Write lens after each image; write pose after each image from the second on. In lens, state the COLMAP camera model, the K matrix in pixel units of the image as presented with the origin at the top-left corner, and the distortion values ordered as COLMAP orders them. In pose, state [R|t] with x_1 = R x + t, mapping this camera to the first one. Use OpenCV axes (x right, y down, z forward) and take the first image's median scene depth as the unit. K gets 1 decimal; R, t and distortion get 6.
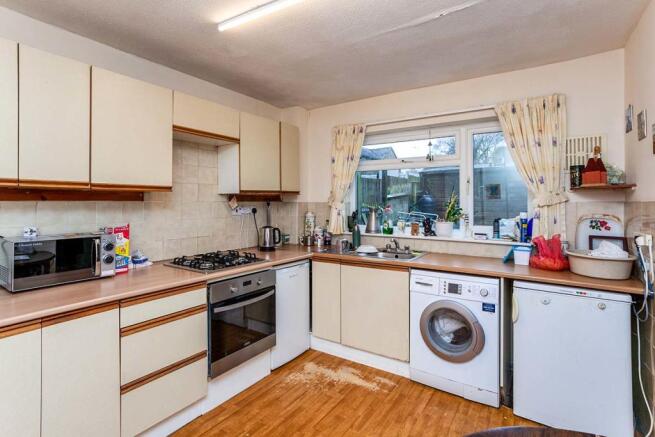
lens RADIAL K [[322.6, 0, 326.5], [0, 322.6, 199.7], [0, 0, 1]] dist [-0.018900, 0.000650]
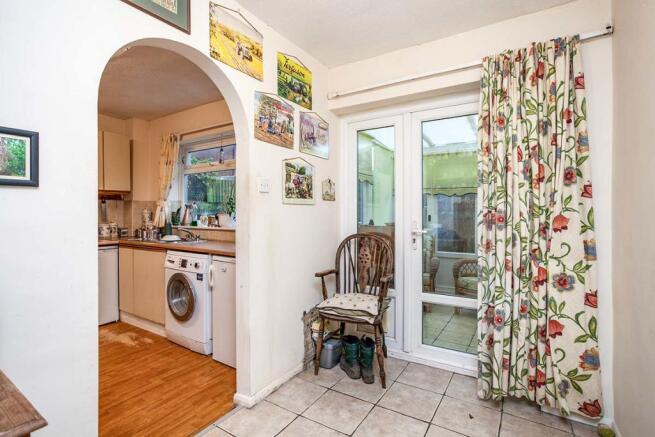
lens RADIAL K [[321.1, 0, 326.0], [0, 321.1, 209.8], [0, 0, 1]] dist [-0.028203, 0.000229]
pose [[0.999609, -0.000175, 0.027961, 0.877305], [0.000145, 0.999999, 0.001079, 0.061544], [-0.027961, -0.001074, 0.999608, -0.255307]]
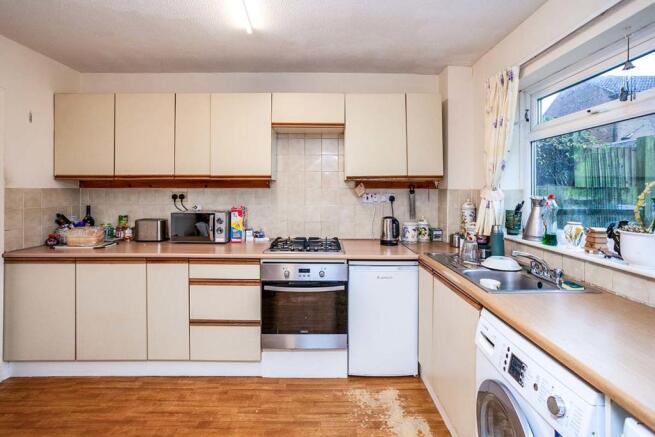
lens RADIAL K [[326.8, 0, 325.6], [0, 326.8, 190.0], [0, 0, 1]] dist [-0.031312, 0.000547]
pose [[0.562776, -0.001385, -0.826608, 0.598990], [0.004081, 0.999991, 0.001103, 0.011074], [0.826599, -0.003994, 0.562777, 0.479016]]
